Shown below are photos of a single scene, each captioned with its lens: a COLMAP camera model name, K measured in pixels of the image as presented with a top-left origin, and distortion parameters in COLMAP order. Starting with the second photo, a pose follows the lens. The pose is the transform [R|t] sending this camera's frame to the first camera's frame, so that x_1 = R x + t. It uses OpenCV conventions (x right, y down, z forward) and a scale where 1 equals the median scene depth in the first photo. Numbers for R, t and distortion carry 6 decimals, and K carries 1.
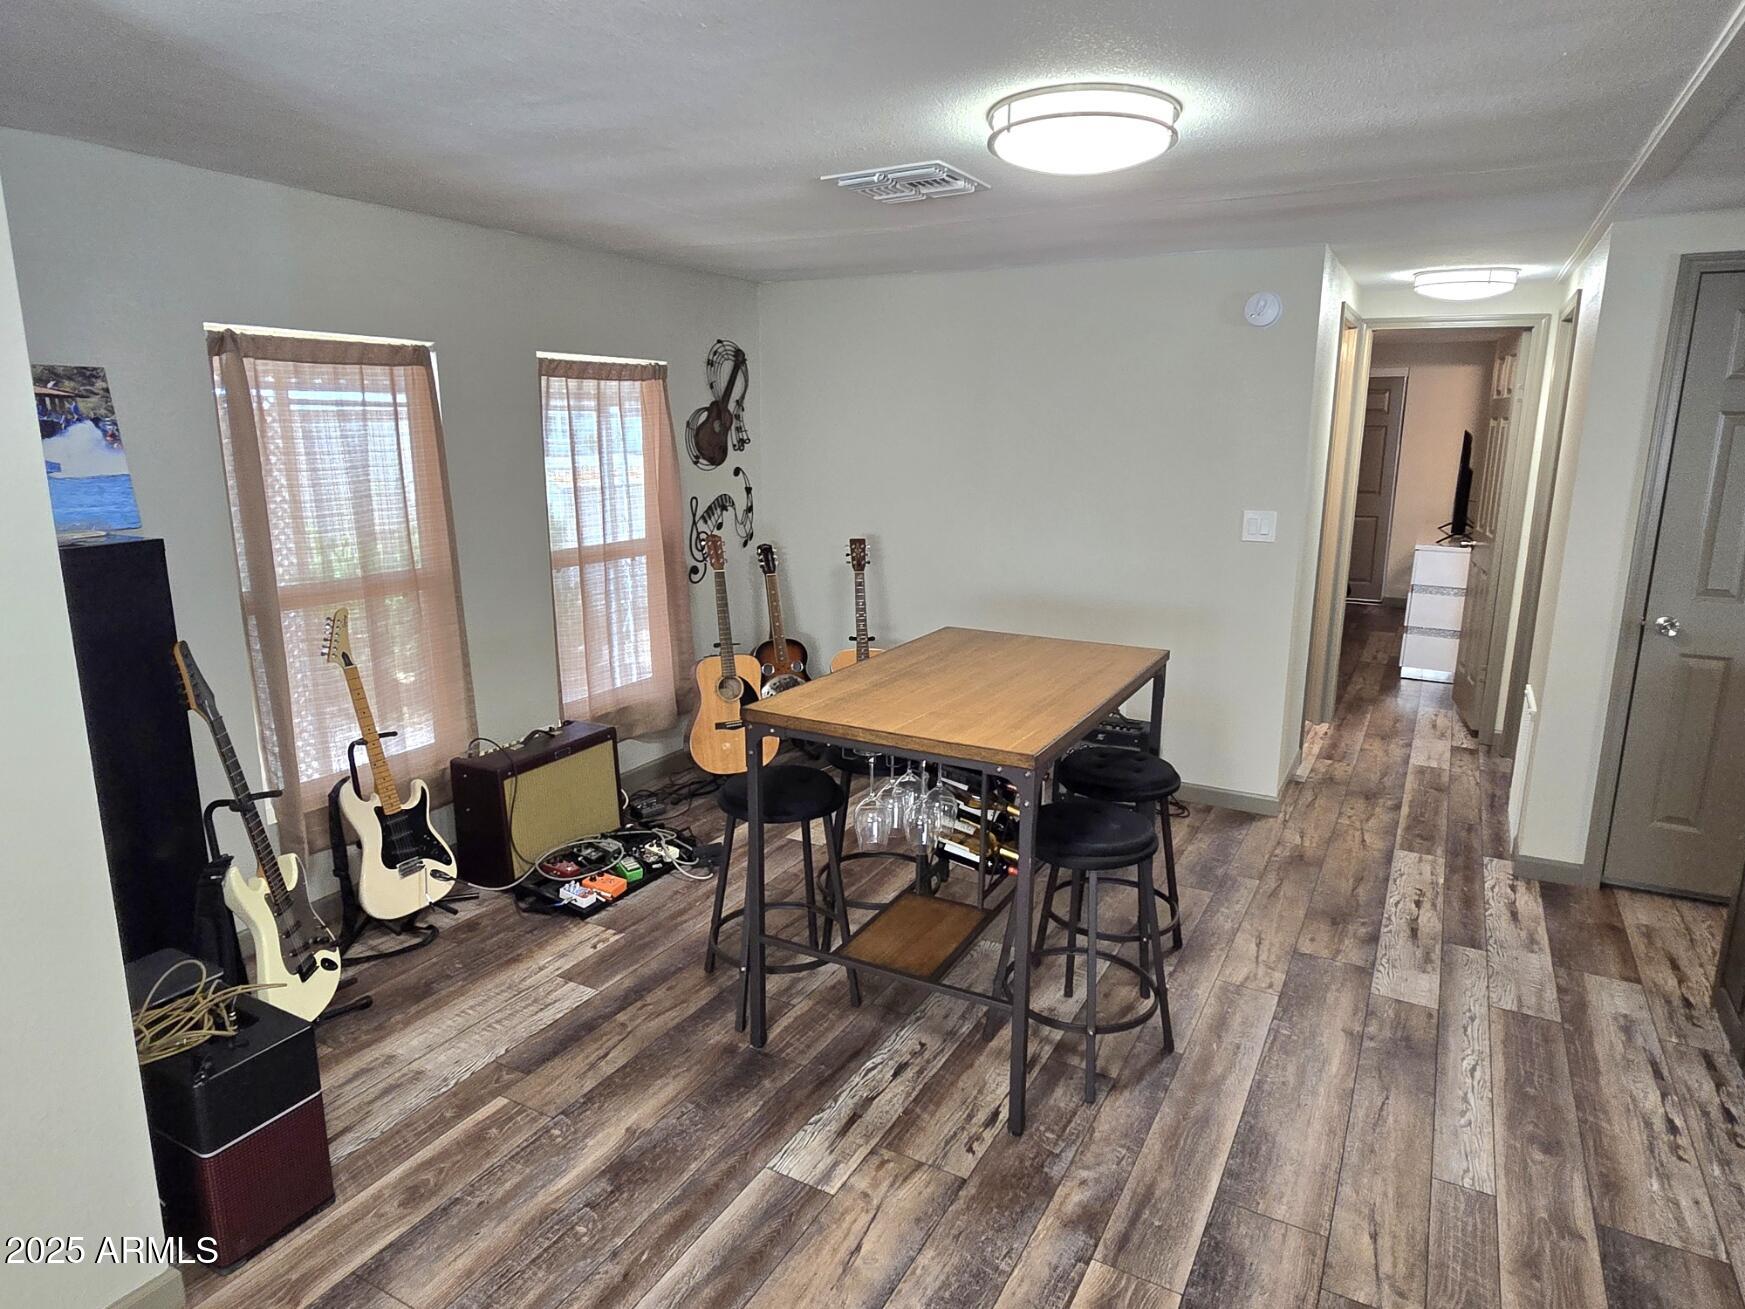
lens RADIAL K [[1047.7, 0, 868.9], [0, 1047.7, 657.7], [0, 0, 1]] dist [0.001315, -0.005701]
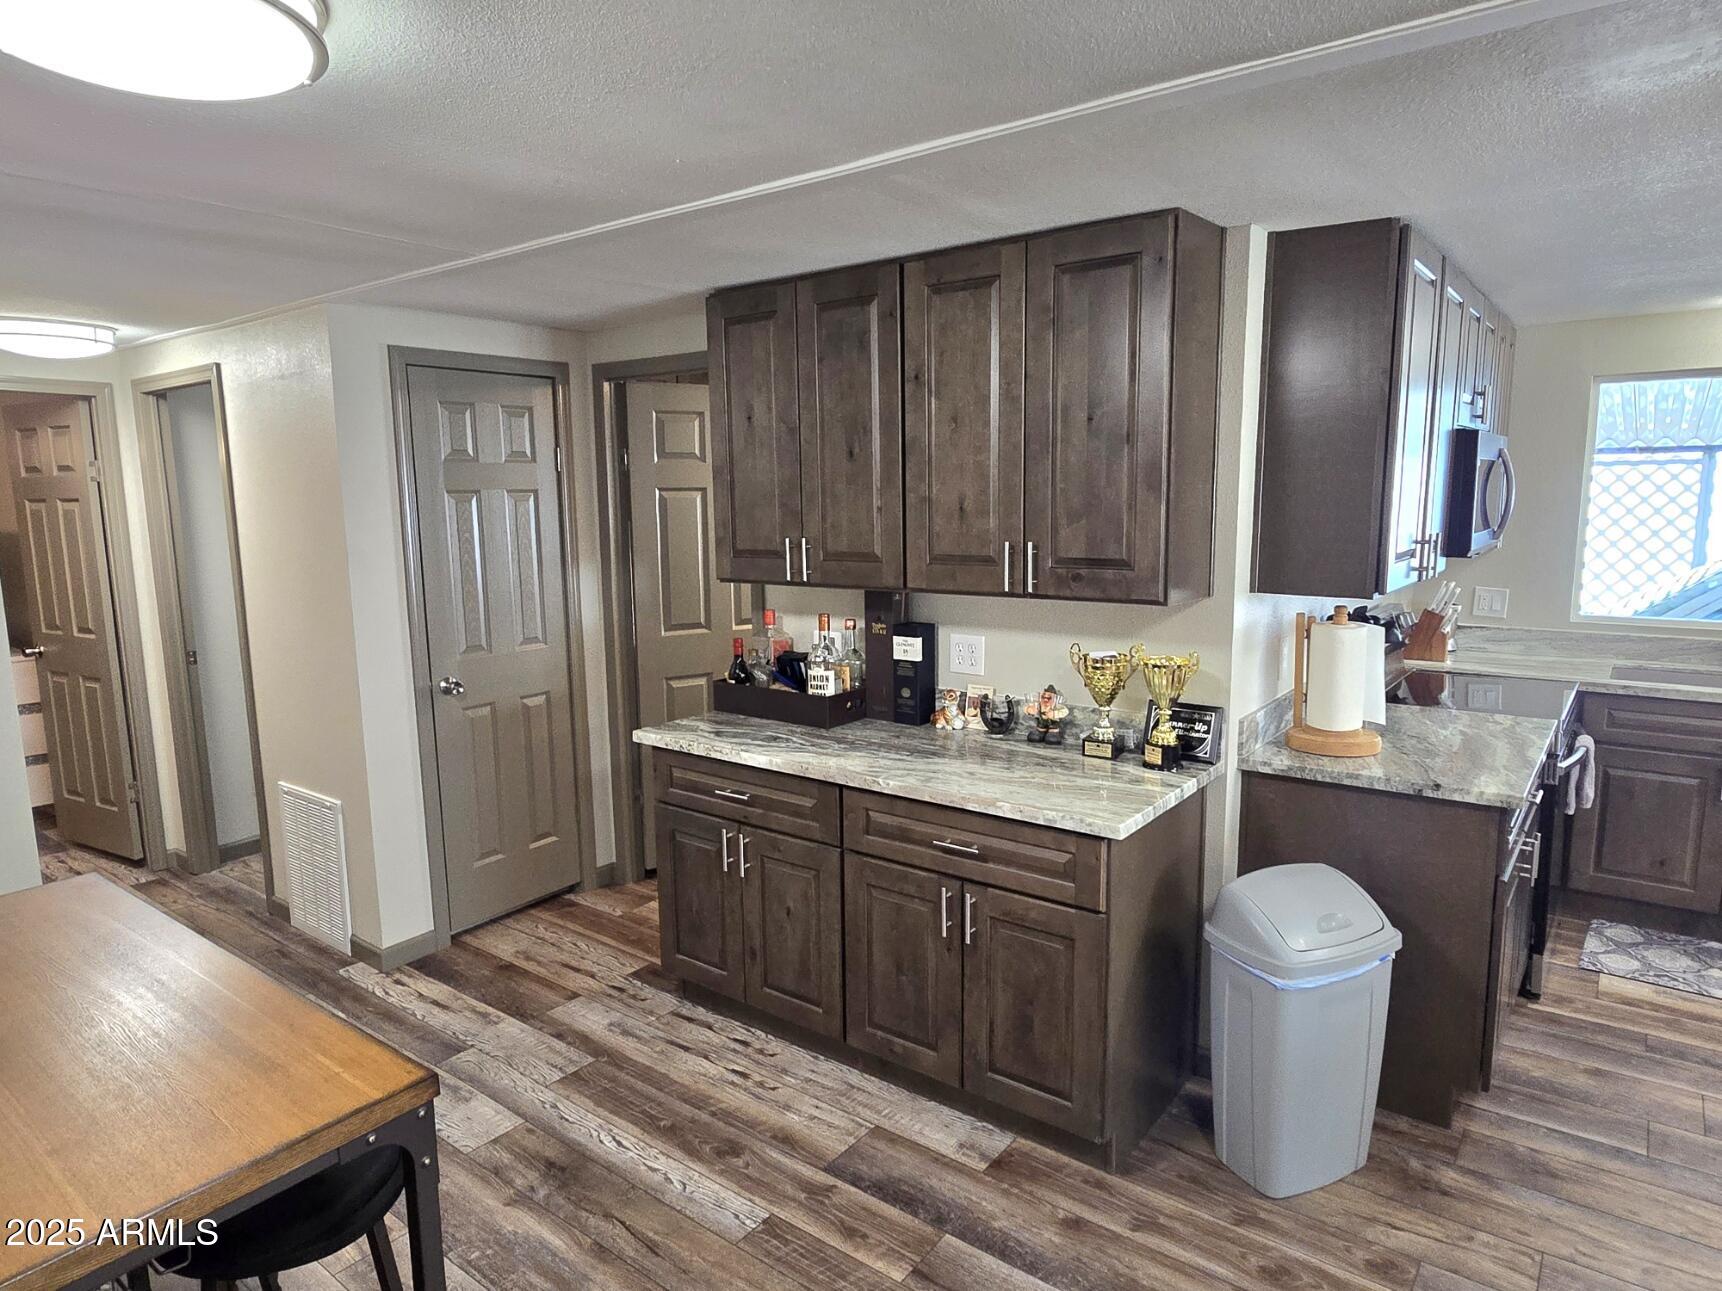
lens RADIAL K [[1033.9, 0, 866.0], [0, 1033.9, 648.6], [0, 0, 1]] dist [0.001315, -0.005701]
pose [[0.142032, -0.151107, 0.978260, -0.244428], [0.232875, 0.965642, 0.115348, -0.102764], [-0.962079, 0.211430, 0.172341, 0.458197]]
